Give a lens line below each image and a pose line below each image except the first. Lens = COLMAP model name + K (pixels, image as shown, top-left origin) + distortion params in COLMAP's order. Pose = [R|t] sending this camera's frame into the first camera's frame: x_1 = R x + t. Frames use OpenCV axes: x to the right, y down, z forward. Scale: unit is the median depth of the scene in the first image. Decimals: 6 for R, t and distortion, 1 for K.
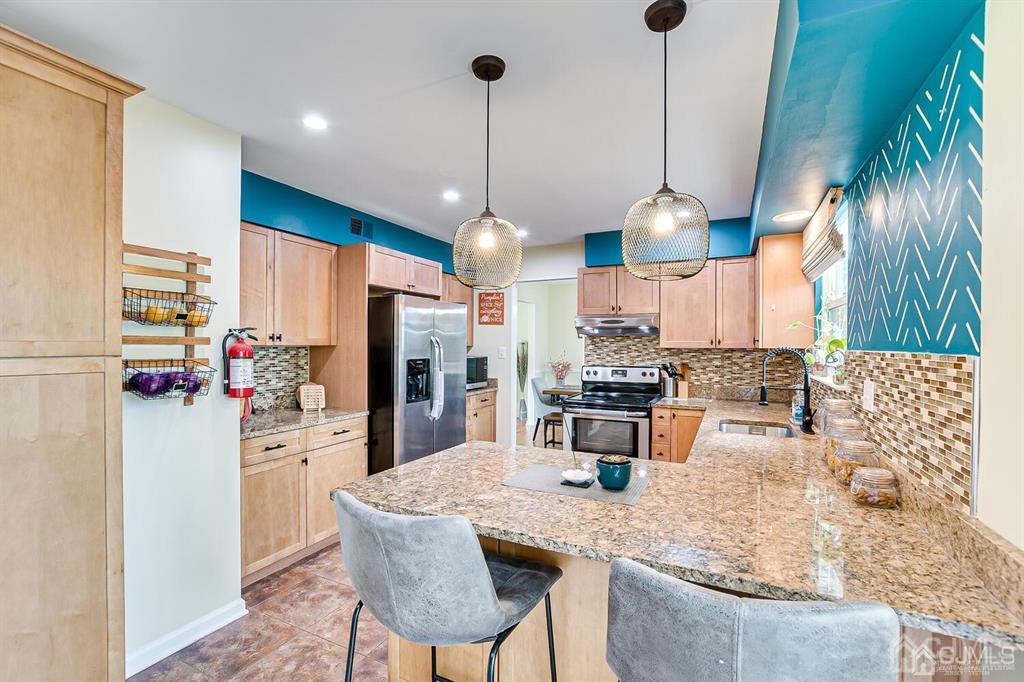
lens RADIAL K [[448.3, 0, 509.8], [0, 448.3, 348.0], [0, 0, 1]] dist [-0.020190, -0.000013]
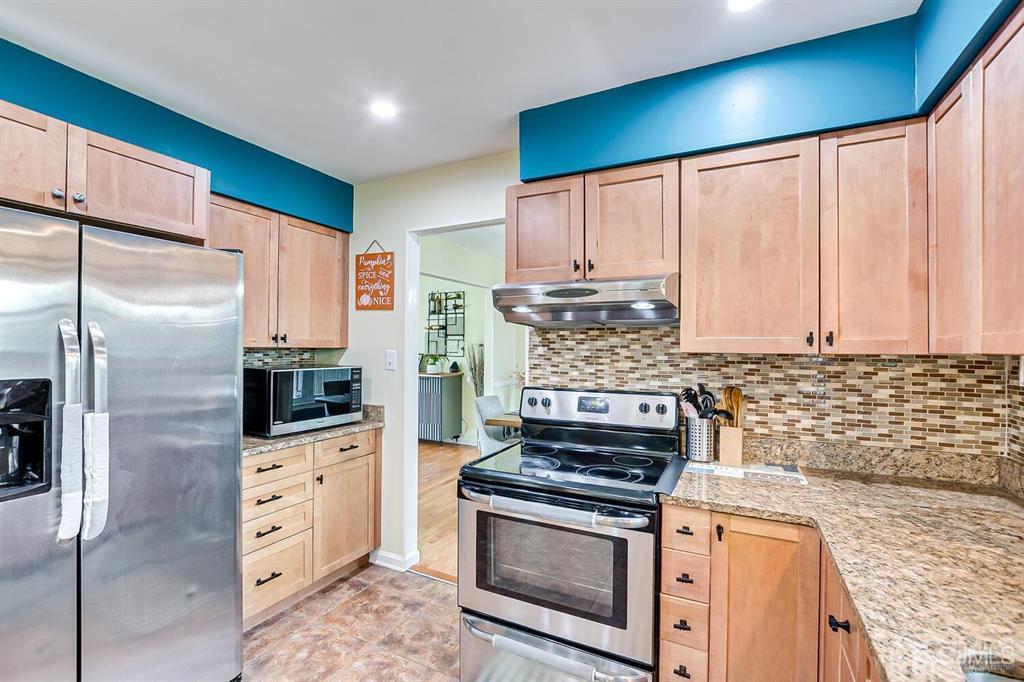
lens RADIAL K [[448.3, 0, 509.8], [0, 448.3, 348.0], [0, 0, 1]] dist [-0.020190, -0.000013]
pose [[0.999902, 0.002633, -0.013759, 0.168302], [-0.002688, 0.999989, -0.003939, -0.002832], [0.013748, 0.003976, 0.999898, 0.538582]]
